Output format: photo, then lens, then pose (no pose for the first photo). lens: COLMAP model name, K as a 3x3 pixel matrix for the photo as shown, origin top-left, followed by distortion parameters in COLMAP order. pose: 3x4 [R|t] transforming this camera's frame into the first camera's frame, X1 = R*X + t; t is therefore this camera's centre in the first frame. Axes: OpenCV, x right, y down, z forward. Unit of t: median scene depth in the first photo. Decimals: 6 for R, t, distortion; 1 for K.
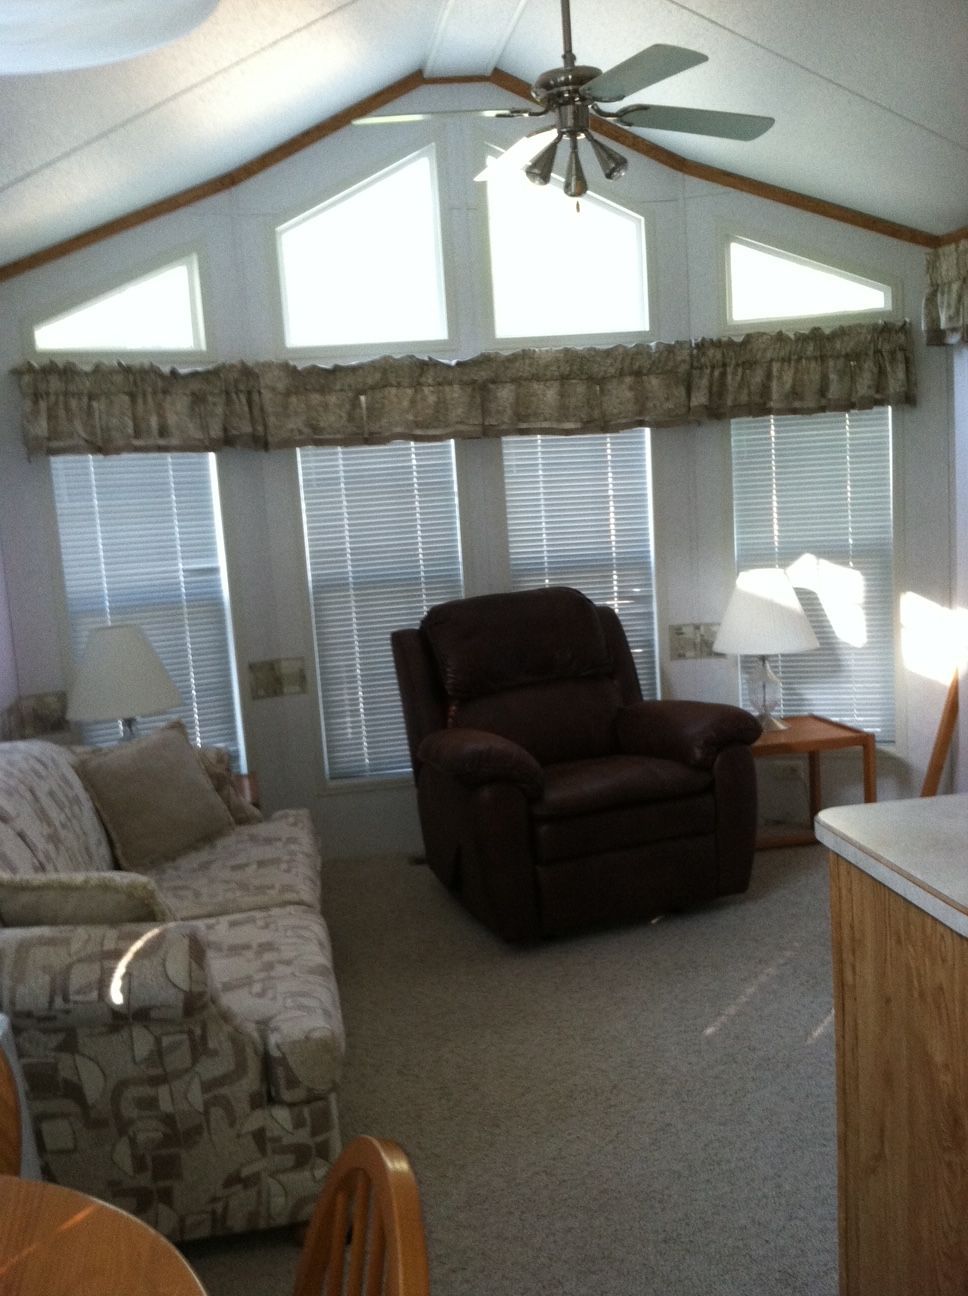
lens RADIAL K [[1255.9, 0, 484.0], [0, 1255.9, 648.0], [0, 0, 1]] dist [0.110263, -0.343355]
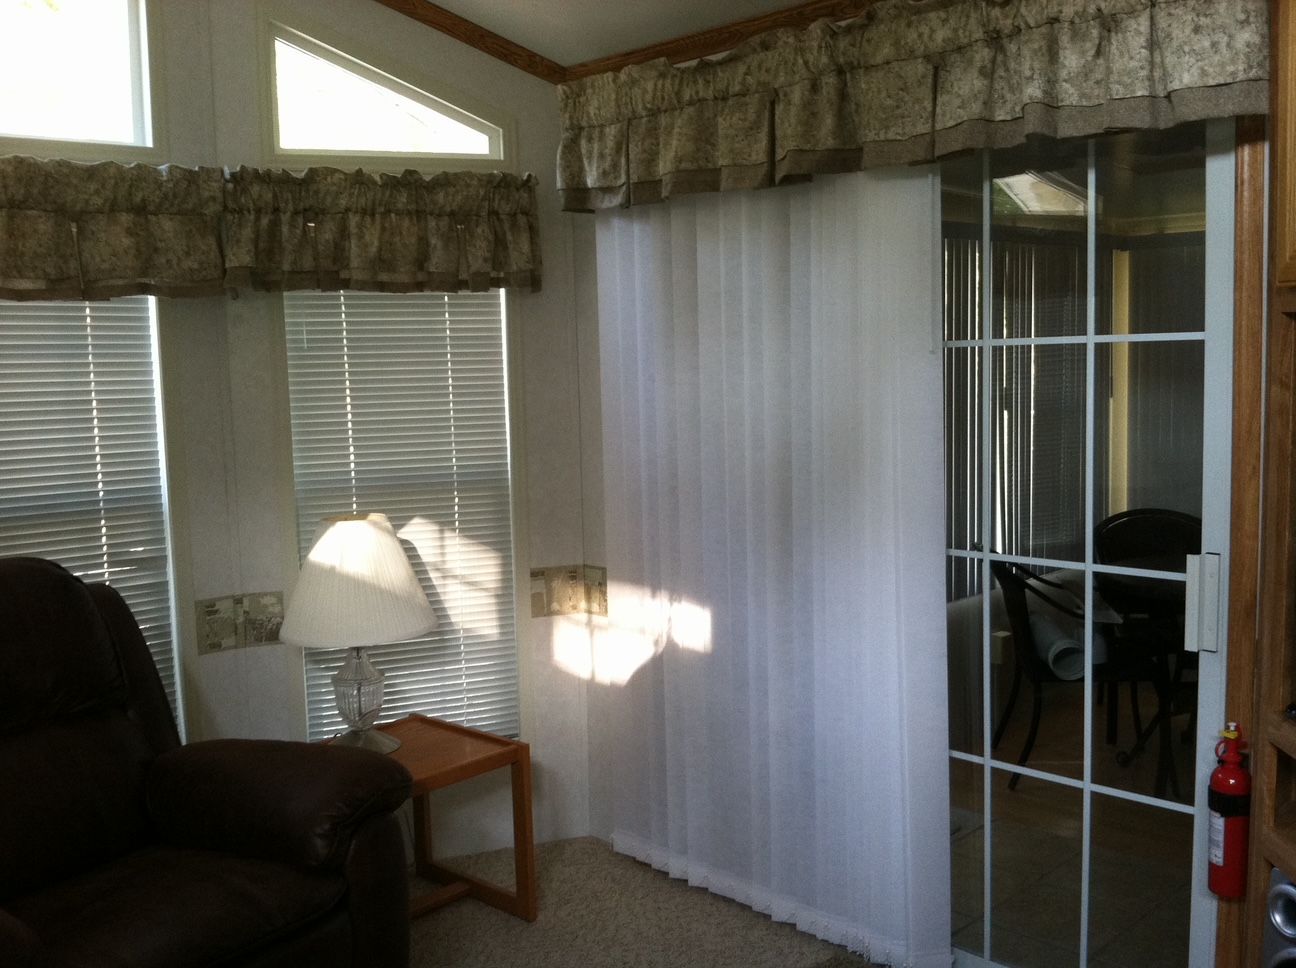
lens RADIAL K [[1255.9, 0, 645.1], [0, 1255.9, 475.4], [0, 0, 1]] dist [0.110263, -0.343355]
pose [[0.828480, -0.017602, 0.559741, -0.025987], [0.048391, 0.998018, -0.040239, -0.047346], [-0.557923, 0.060424, 0.827690, 0.344090]]
